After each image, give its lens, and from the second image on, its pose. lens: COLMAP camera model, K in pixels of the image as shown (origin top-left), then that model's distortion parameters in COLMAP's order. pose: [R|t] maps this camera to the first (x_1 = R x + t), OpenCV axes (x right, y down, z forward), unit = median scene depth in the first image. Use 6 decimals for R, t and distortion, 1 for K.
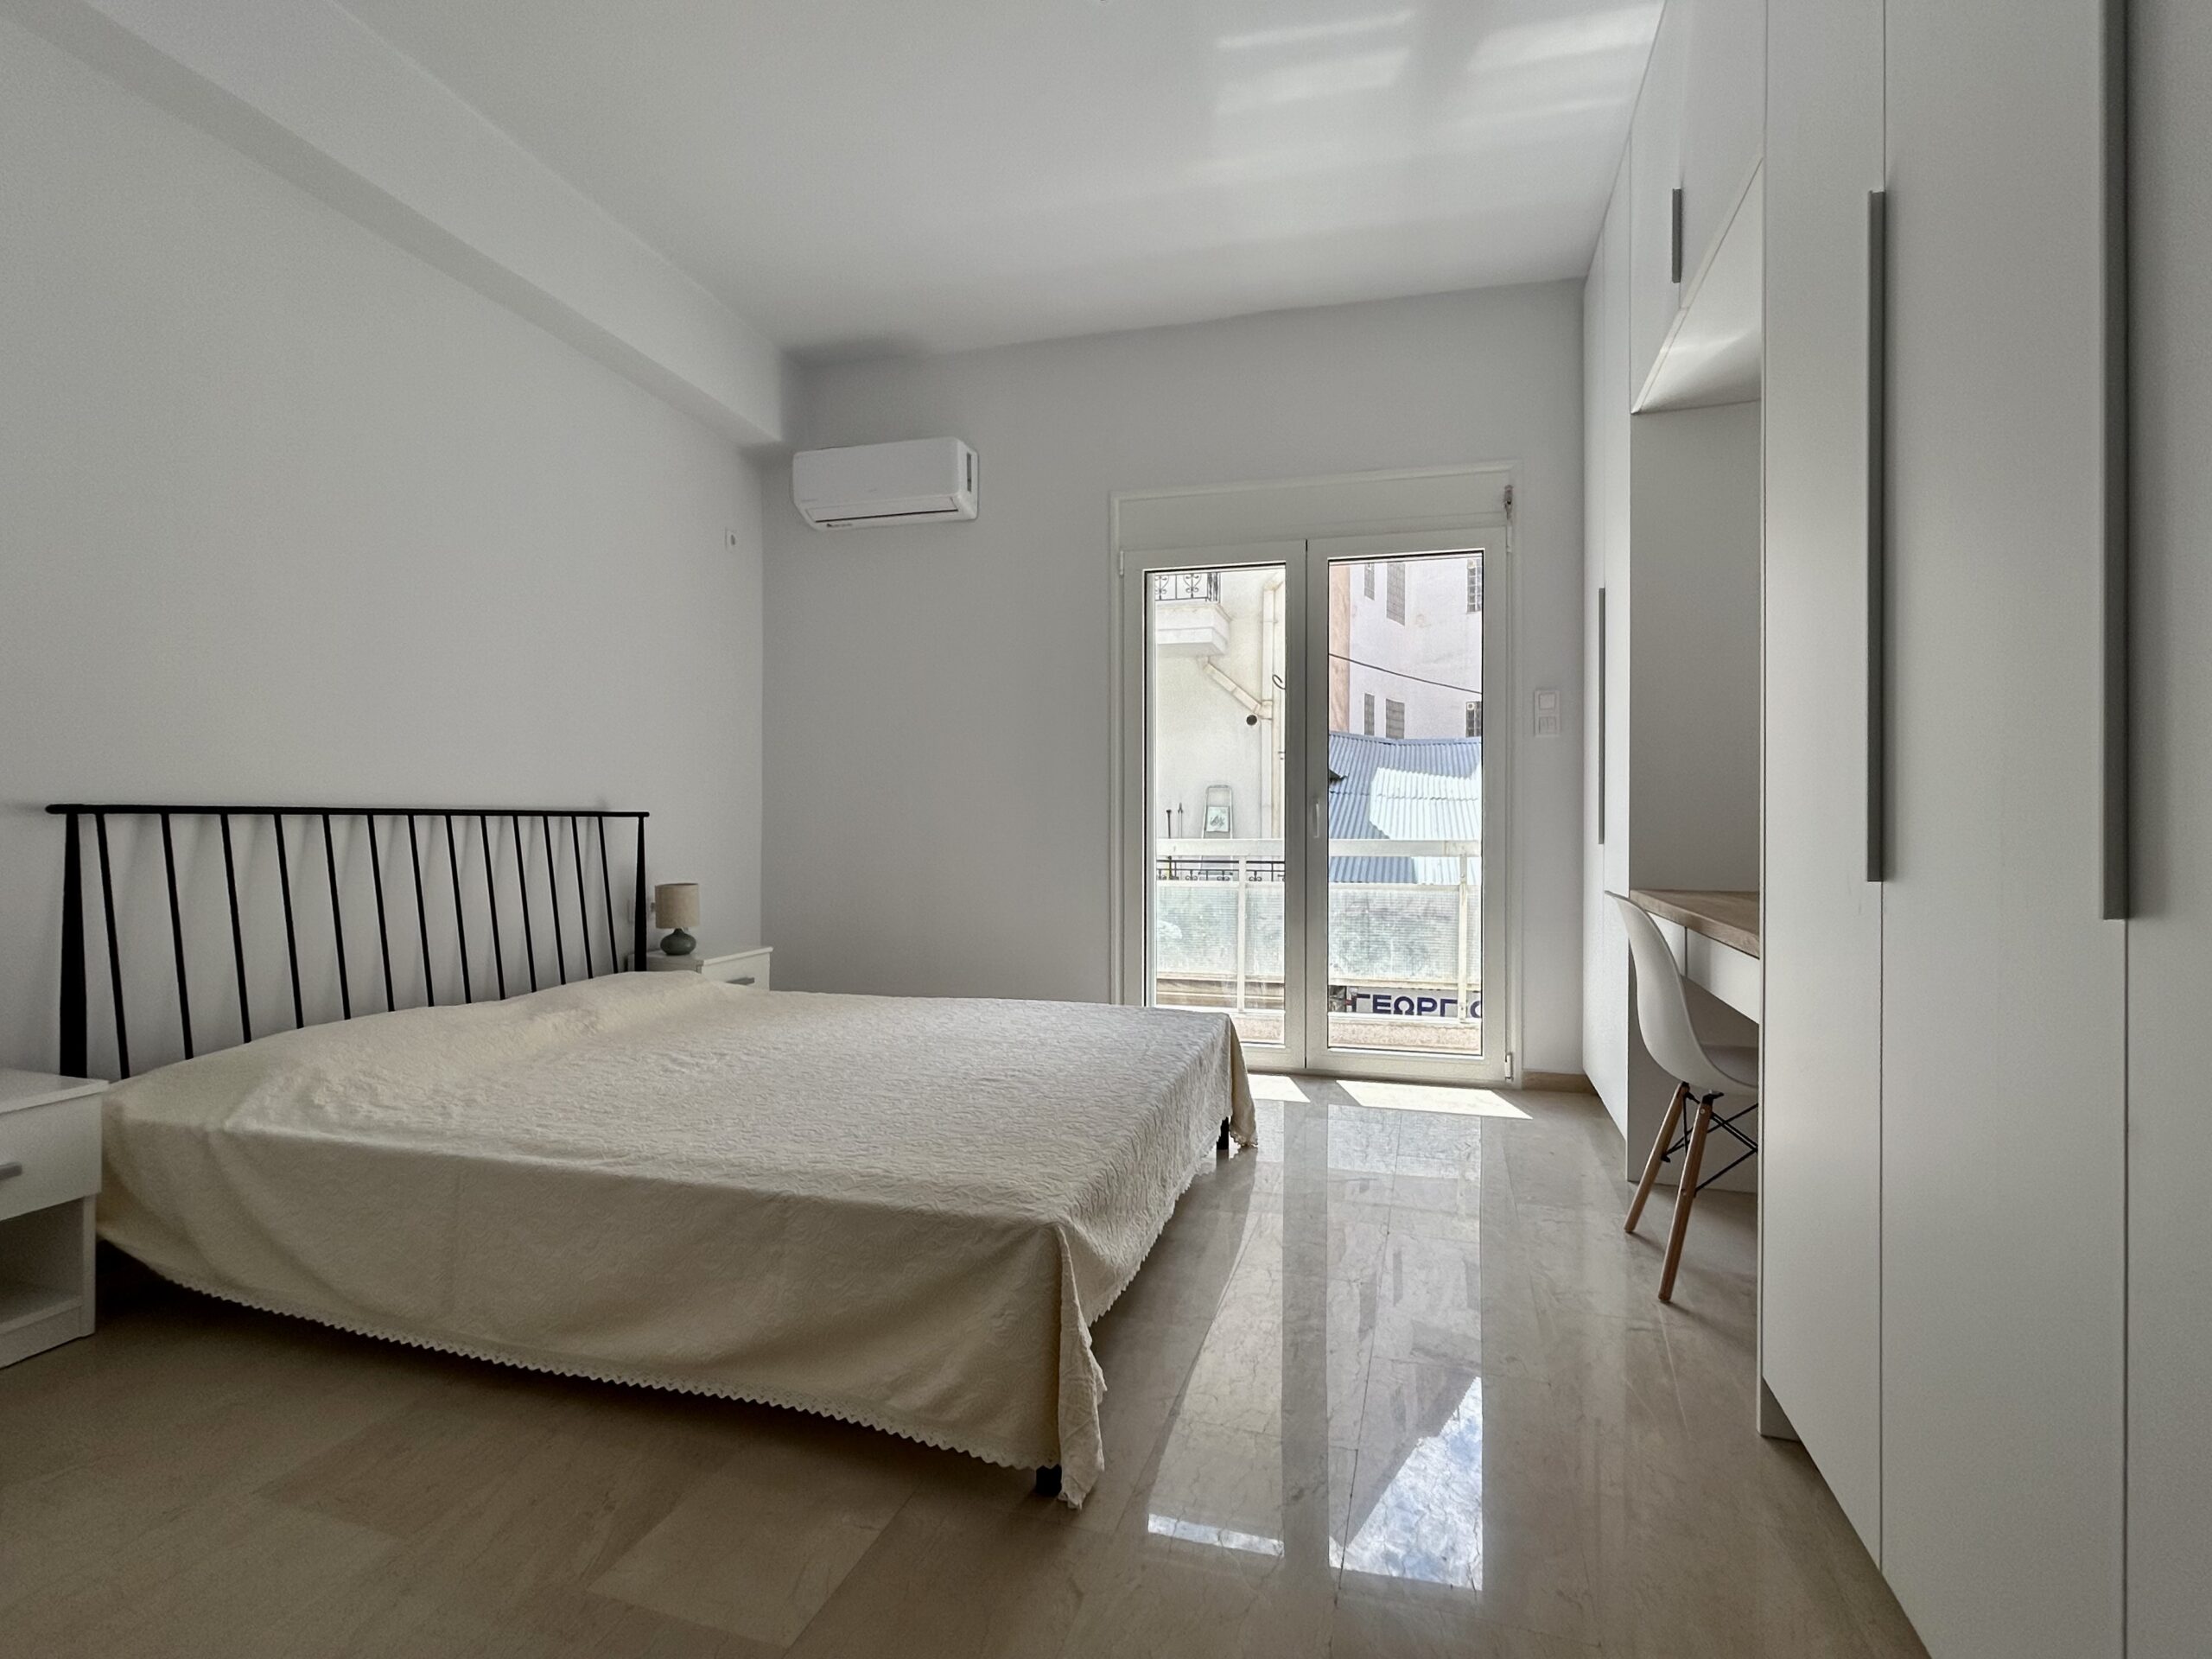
lens RADIAL K [[922.3, 0, 1162.3], [0, 922.3, 826.0], [0, 0, 1]] dist [-0.001689, -0.000327]
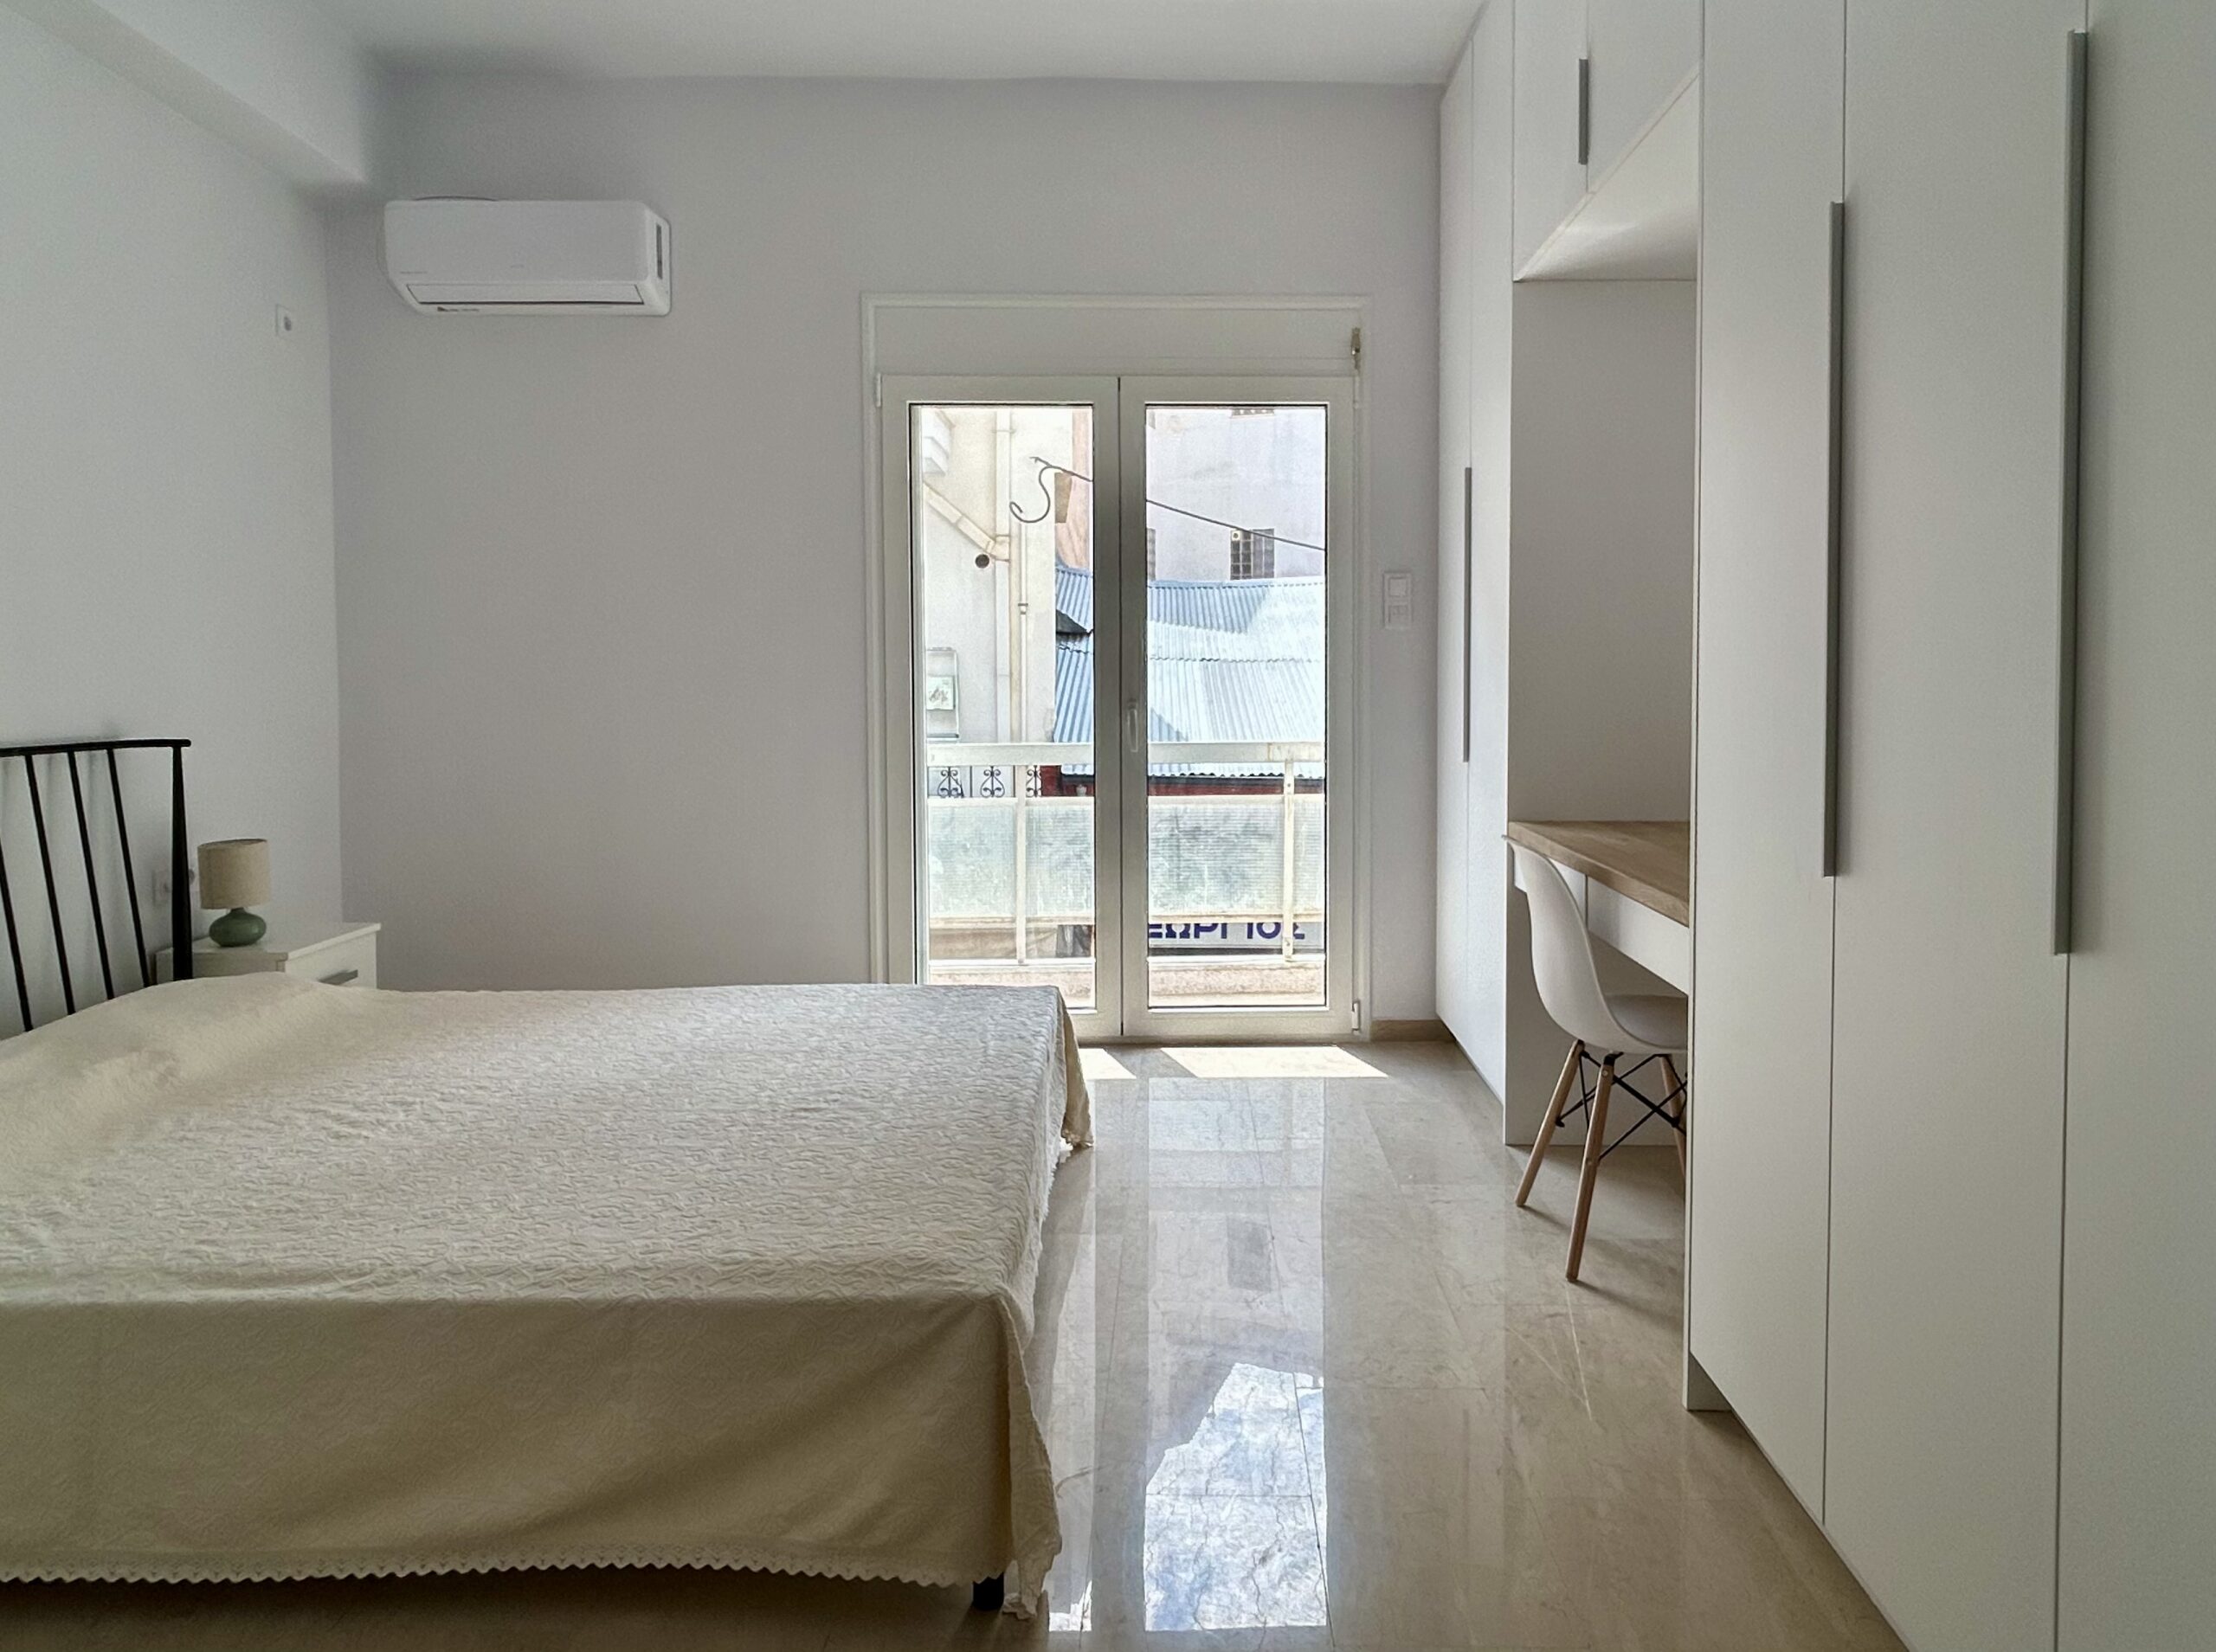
lens RADIAL K [[1256.5, 0, 1113.6], [0, 1256.5, 702.8], [0, 0, 1]] dist [-0.003312, 0.001252]
pose [[0.967288, -0.011772, 0.253409, -0.204103], [0.003789, 0.999482, 0.031968, -0.103814], [-0.253654, -0.029962, 0.966831, -0.088503]]
